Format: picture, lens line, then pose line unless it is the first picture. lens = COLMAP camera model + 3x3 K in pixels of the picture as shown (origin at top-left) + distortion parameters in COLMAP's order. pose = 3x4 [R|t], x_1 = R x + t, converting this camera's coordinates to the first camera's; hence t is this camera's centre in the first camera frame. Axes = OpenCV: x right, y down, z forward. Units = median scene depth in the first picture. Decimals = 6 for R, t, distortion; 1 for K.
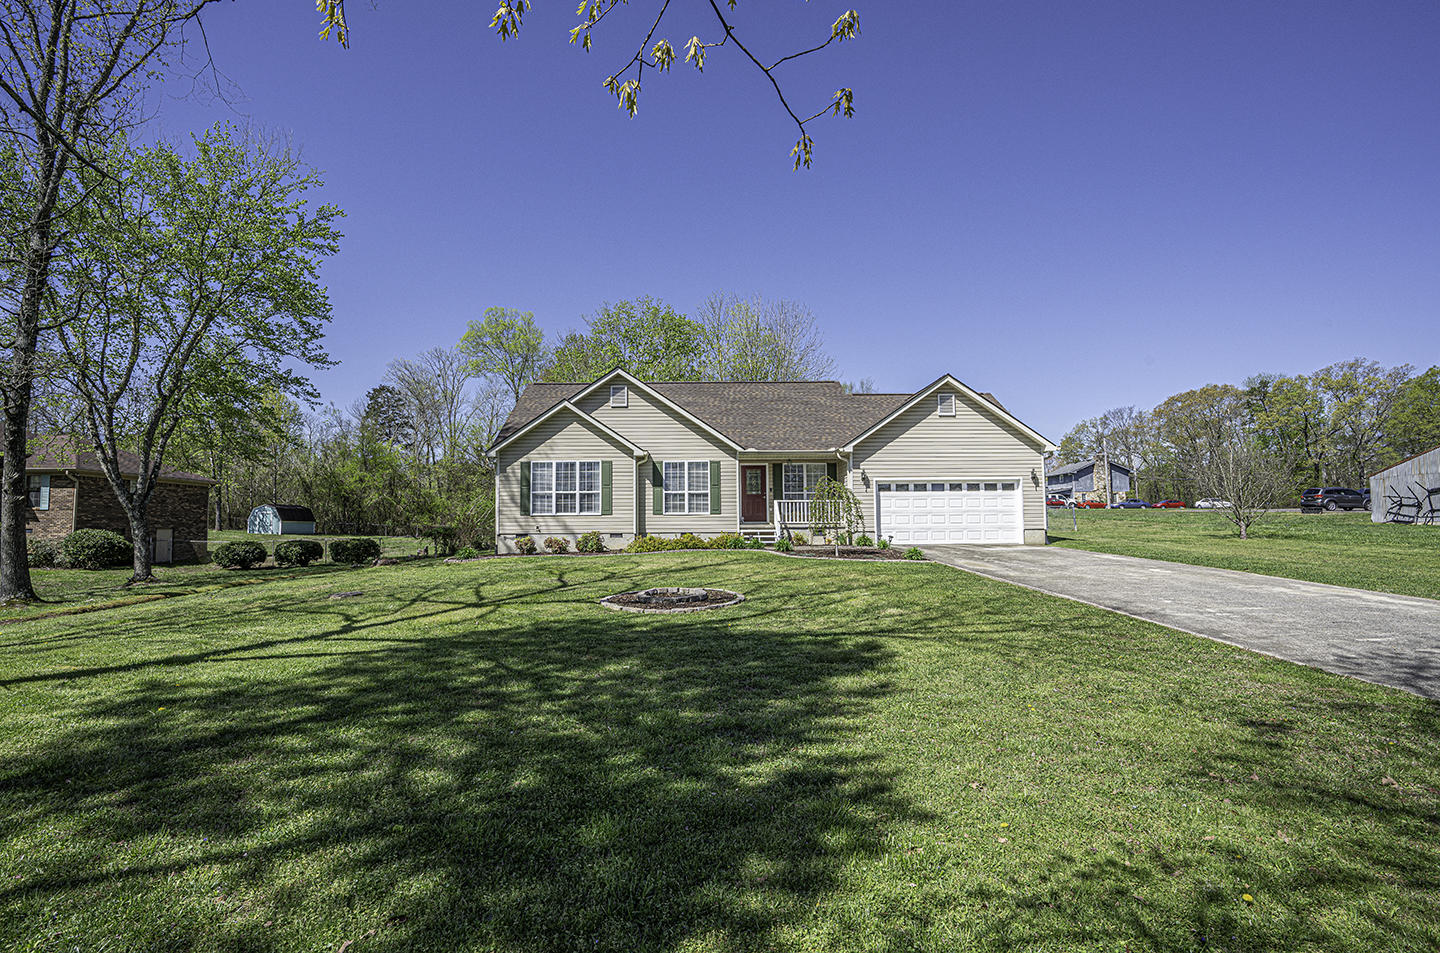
lens RADIAL K [[668.4, 0, 712.7], [0, 668.4, 479.1], [0, 0, 1]] dist [-0.060552, 0.024206]
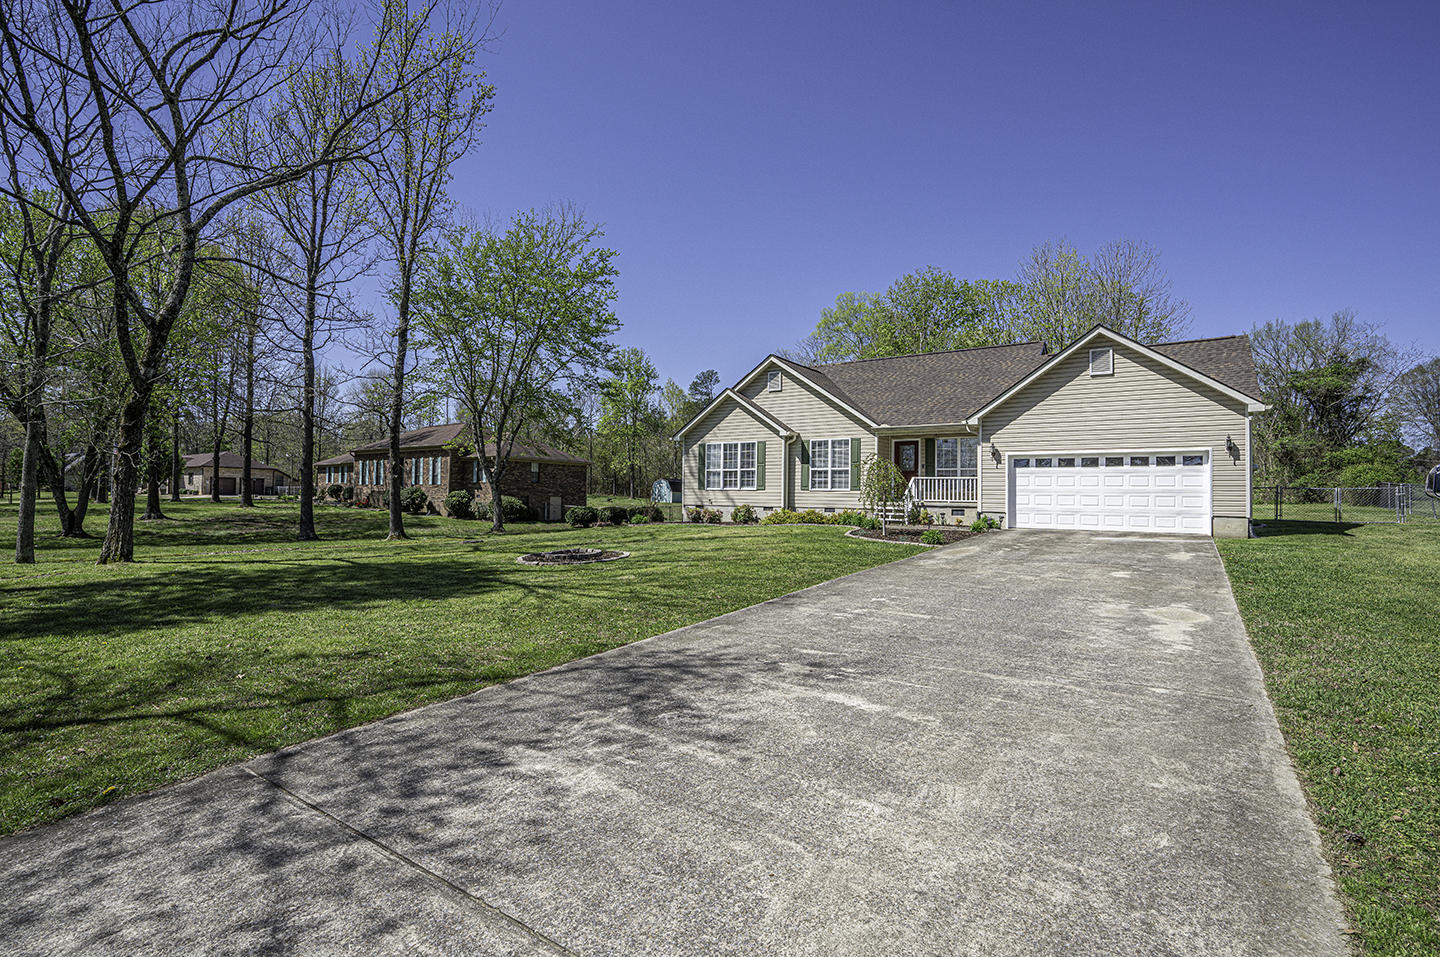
lens RADIAL K [[668.4, 0, 712.7], [0, 668.4, 481.1], [0, 0, 1]] dist [-0.060552, 0.024206]
pose [[0.807679, 0.004902, -0.589602, 0.431655], [0.020126, 0.999154, 0.035878, -0.002784], [0.589278, -0.040844, 0.806897, 0.054277]]
